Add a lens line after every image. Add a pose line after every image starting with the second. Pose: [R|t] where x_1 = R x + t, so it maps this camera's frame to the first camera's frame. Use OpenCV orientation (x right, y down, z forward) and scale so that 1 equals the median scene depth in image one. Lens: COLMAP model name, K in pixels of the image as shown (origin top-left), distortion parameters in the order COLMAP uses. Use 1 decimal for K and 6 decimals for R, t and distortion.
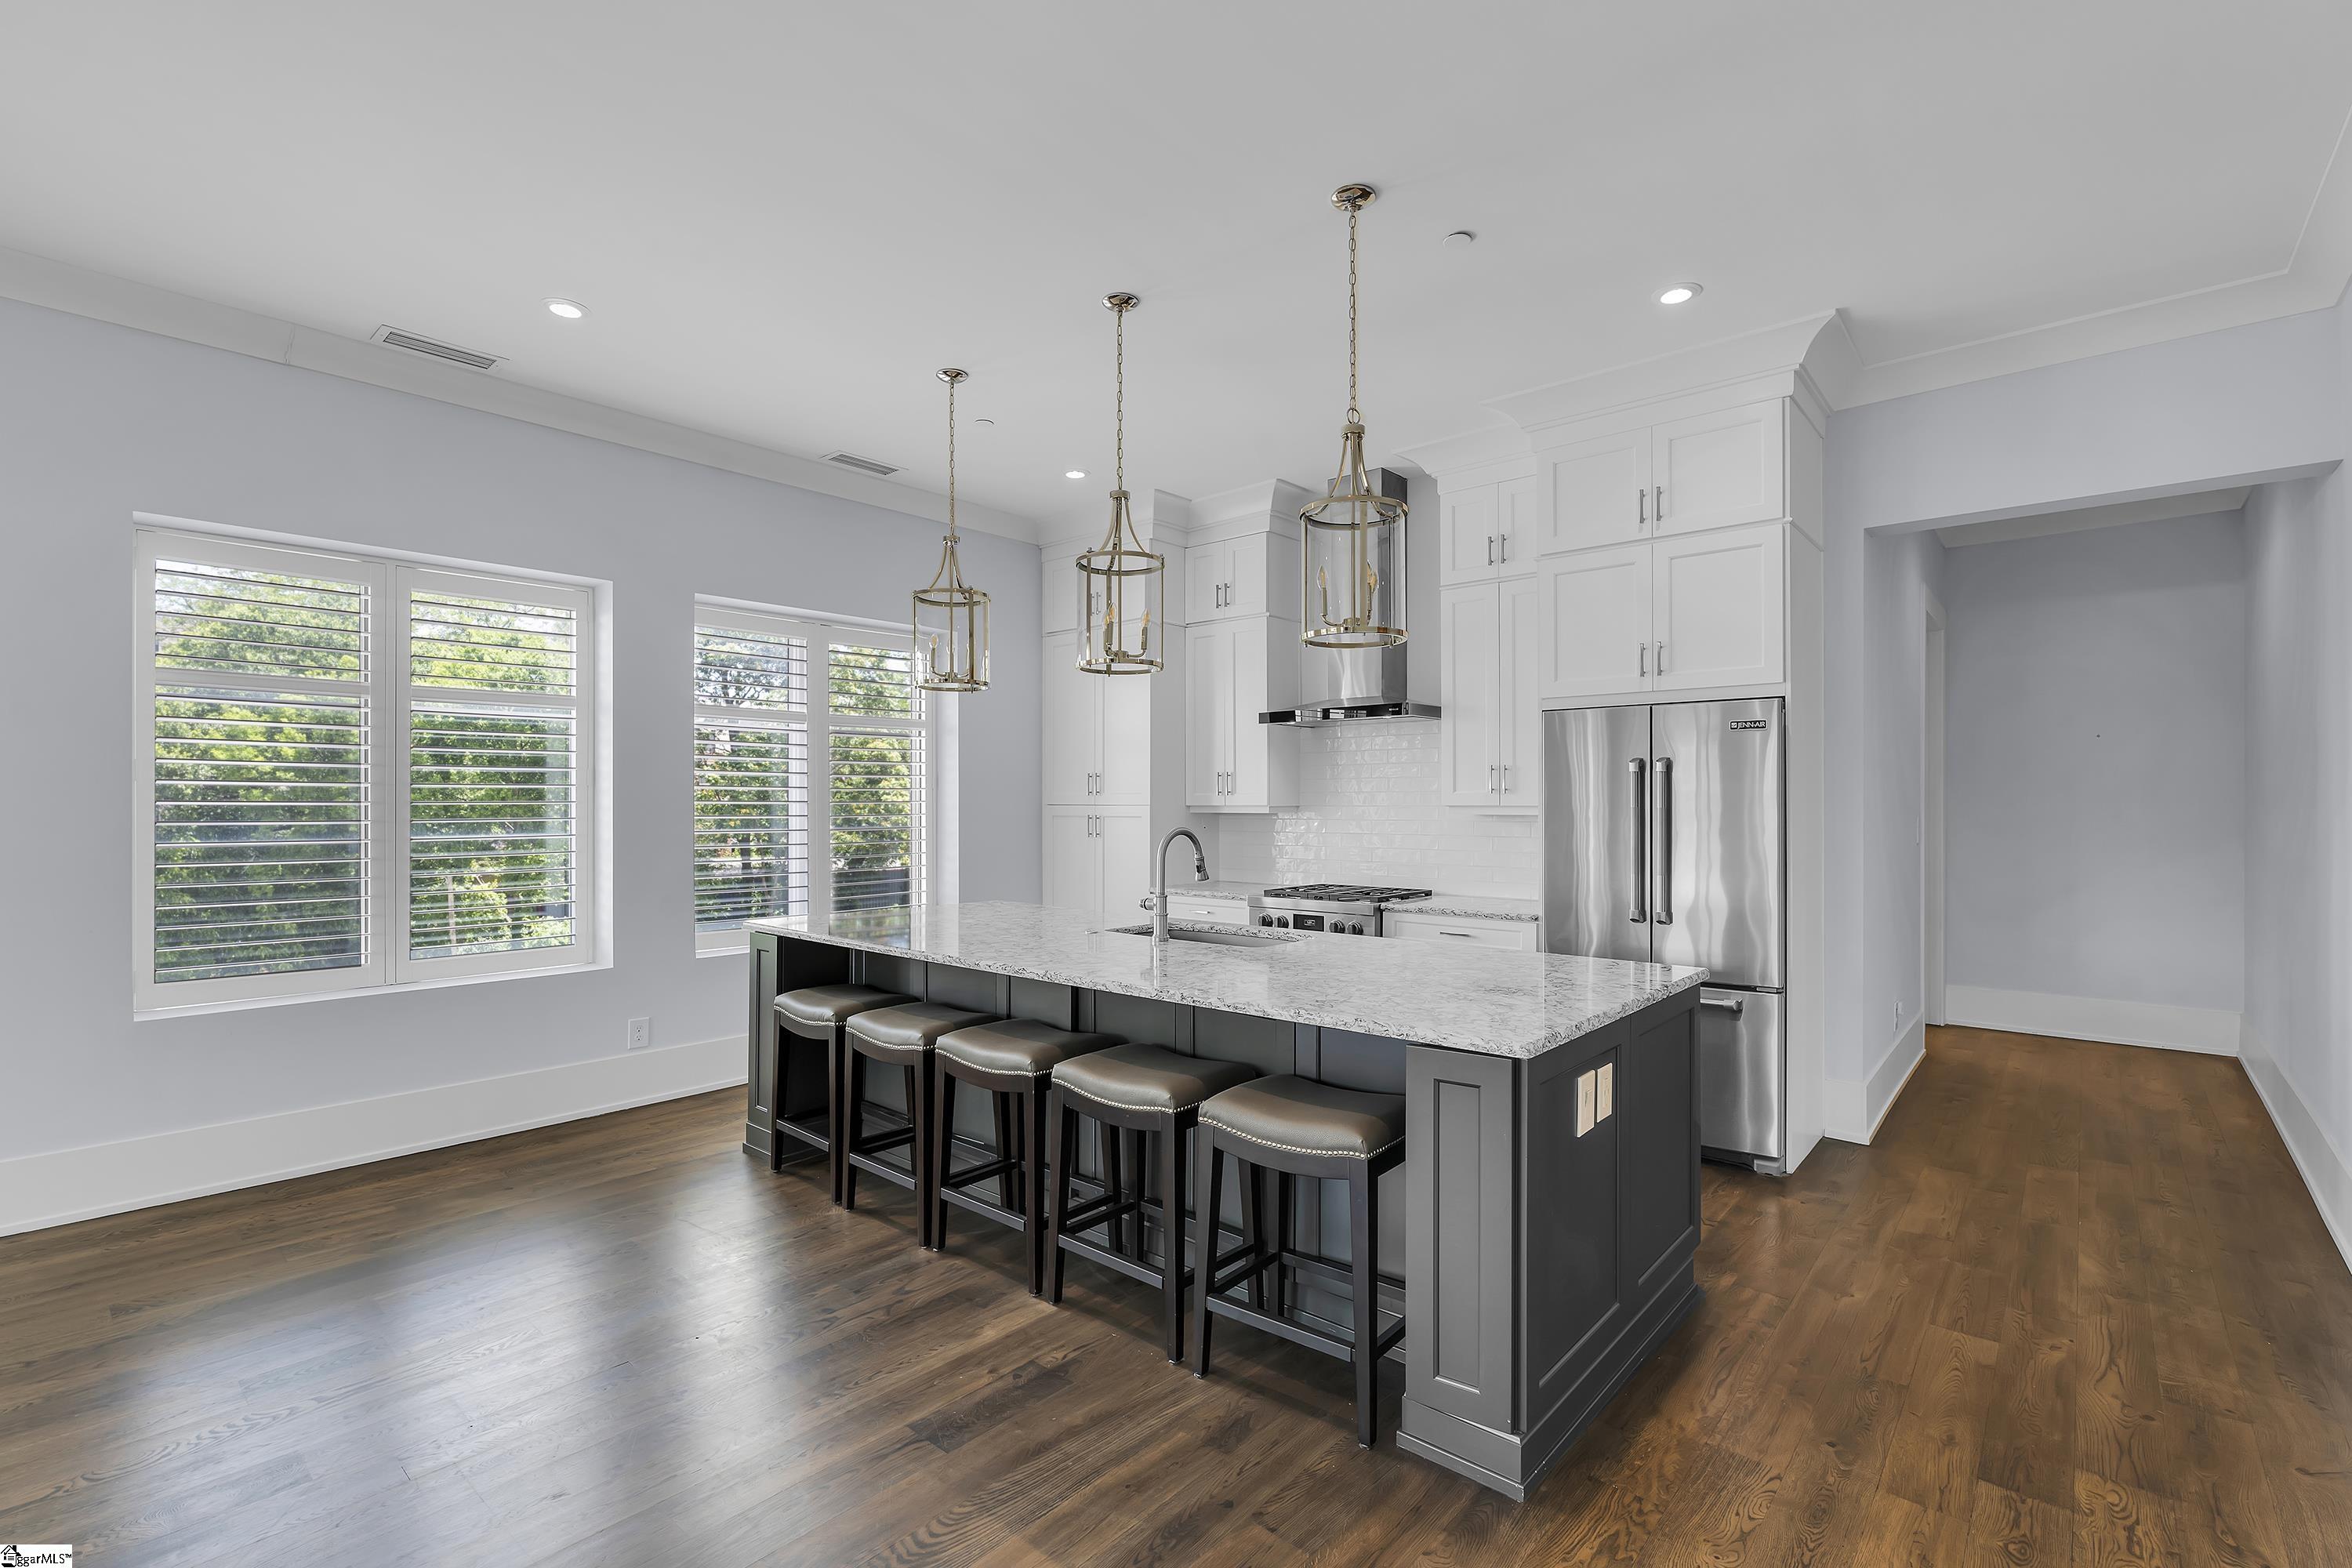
lens RADIAL K [[1028.9, 0, 1192.1], [0, 1028.9, 800.8], [0, 0, 1]] dist [-0.003717, 0.000544]
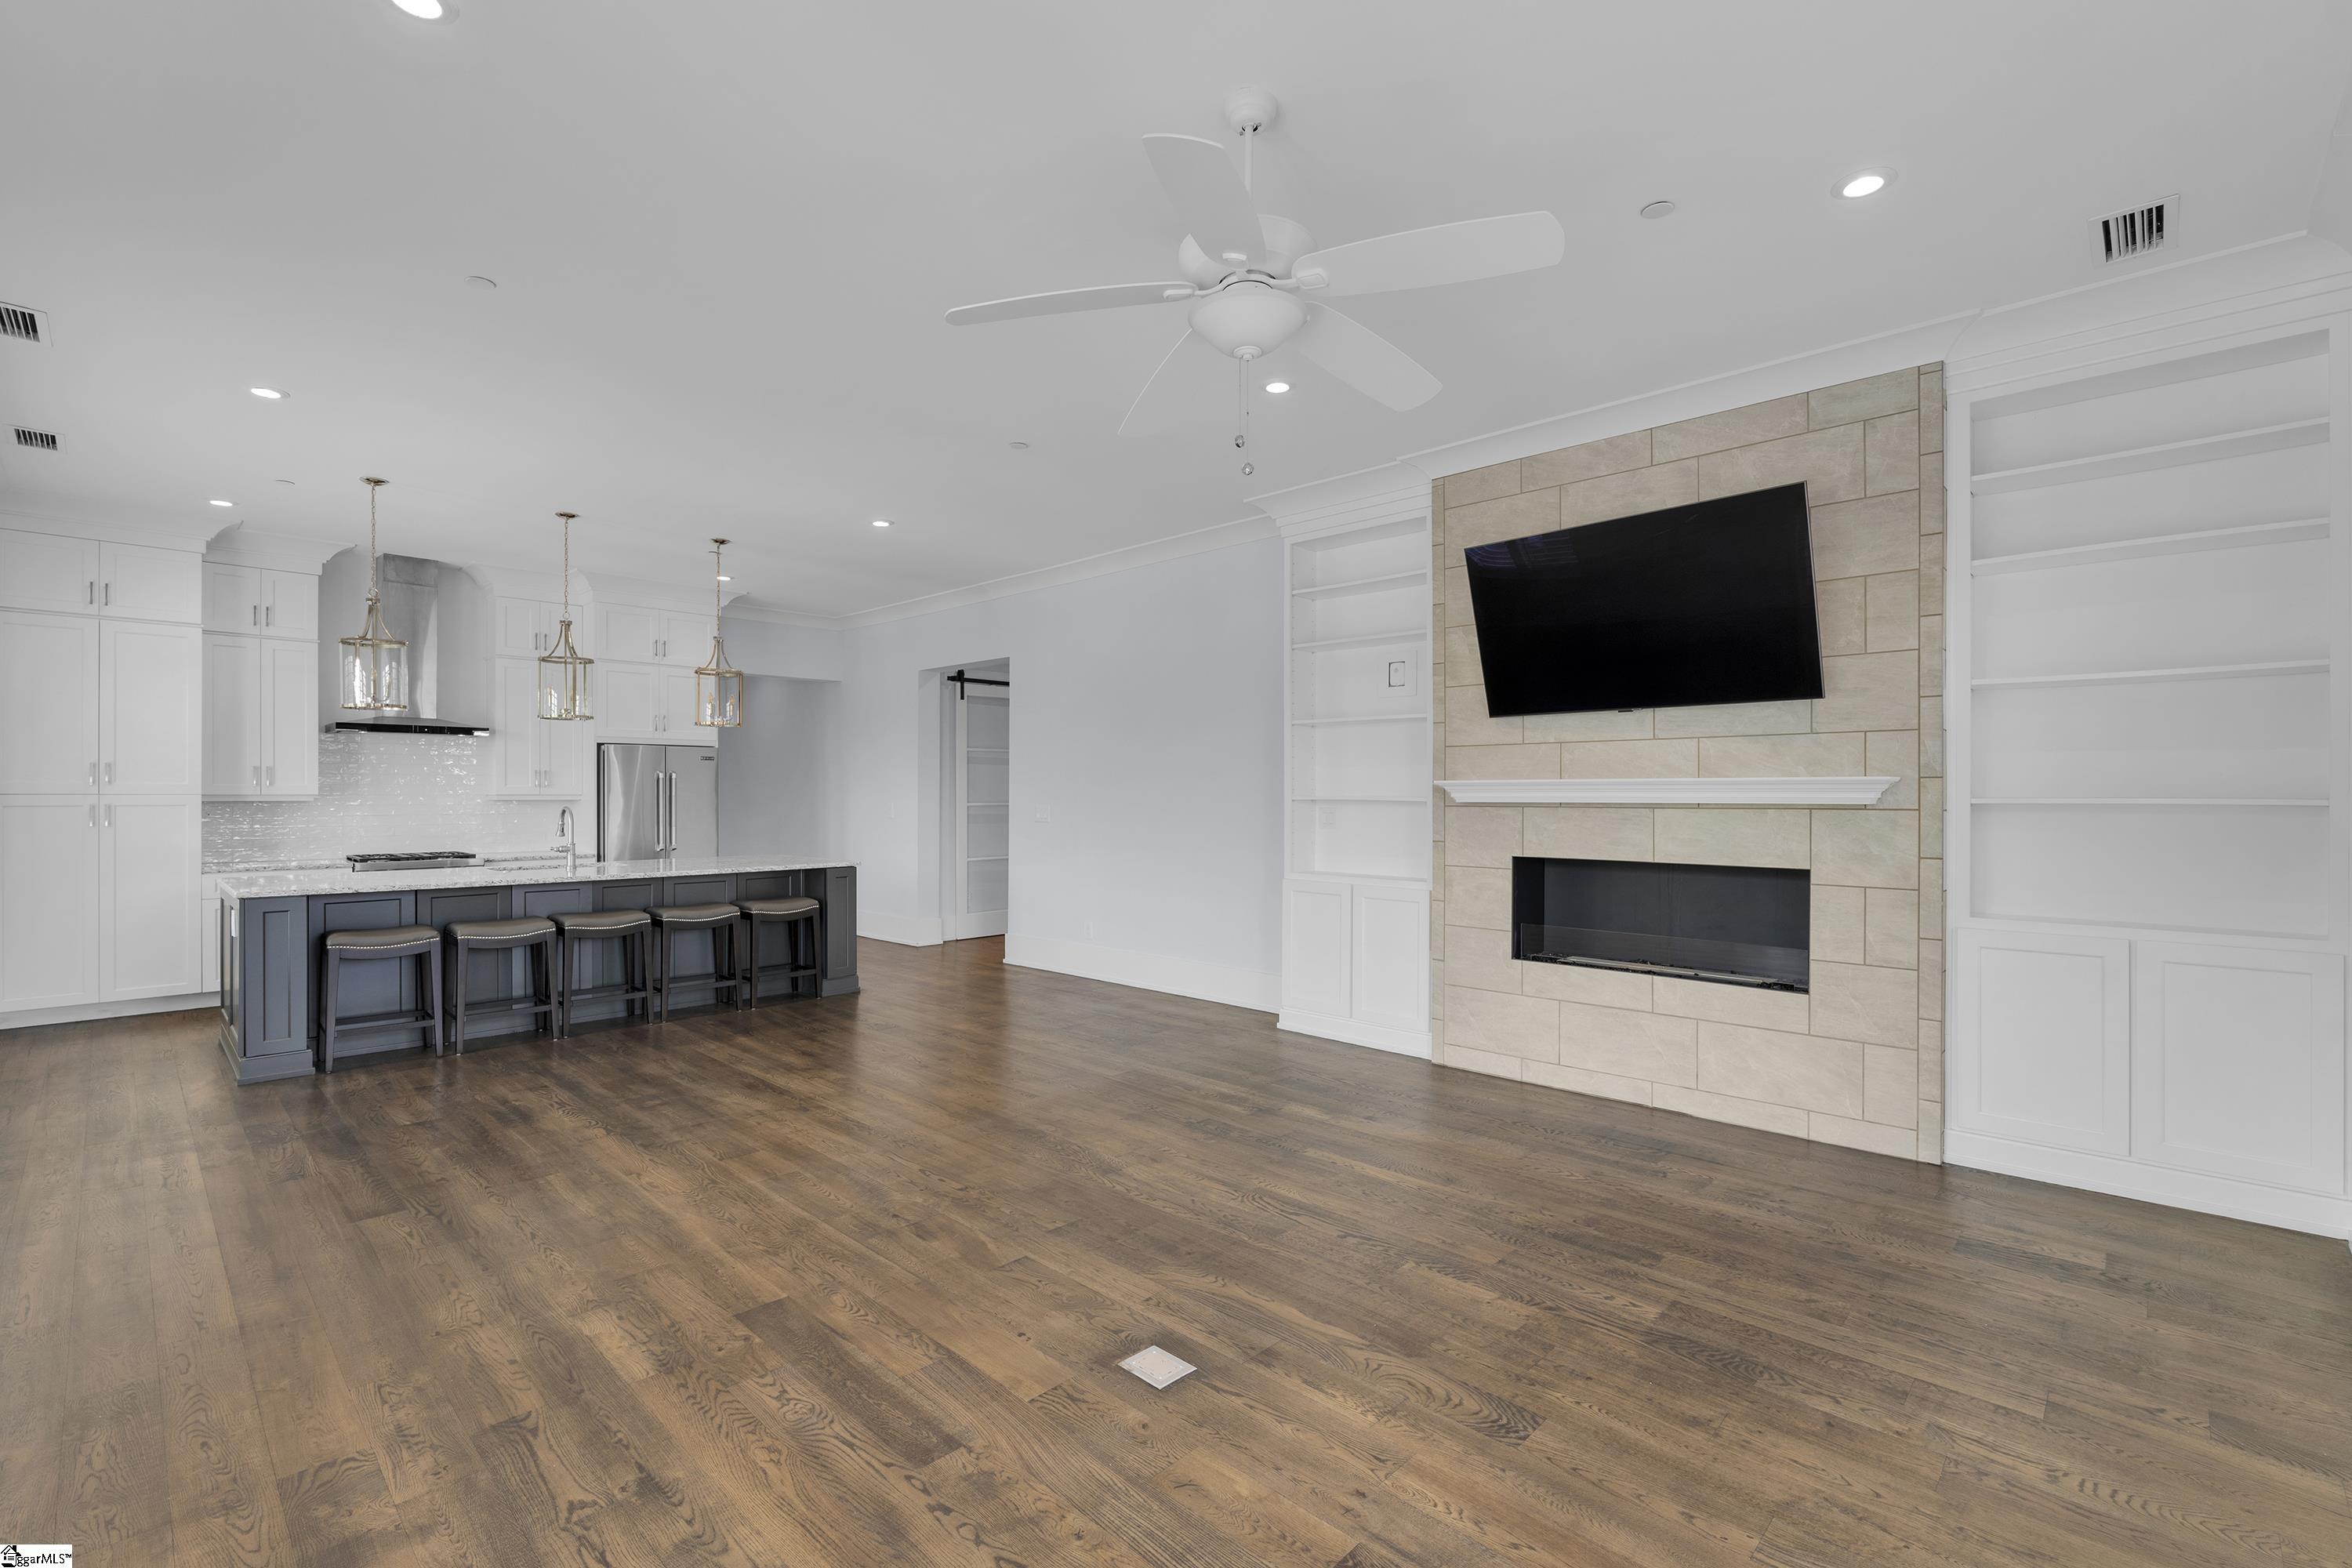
lens RADIAL K [[1028.9, 0, 1165.8], [0, 1028.9, 790.6], [0, 0, 1]] dist [-0.003717, 0.000544]
pose [[0.066963, 0.004691, 0.997744, -1.264066], [-0.001641, 0.999988, -0.004592, 0.003781], [-0.997754, -0.001329, 0.066970, -0.122115]]
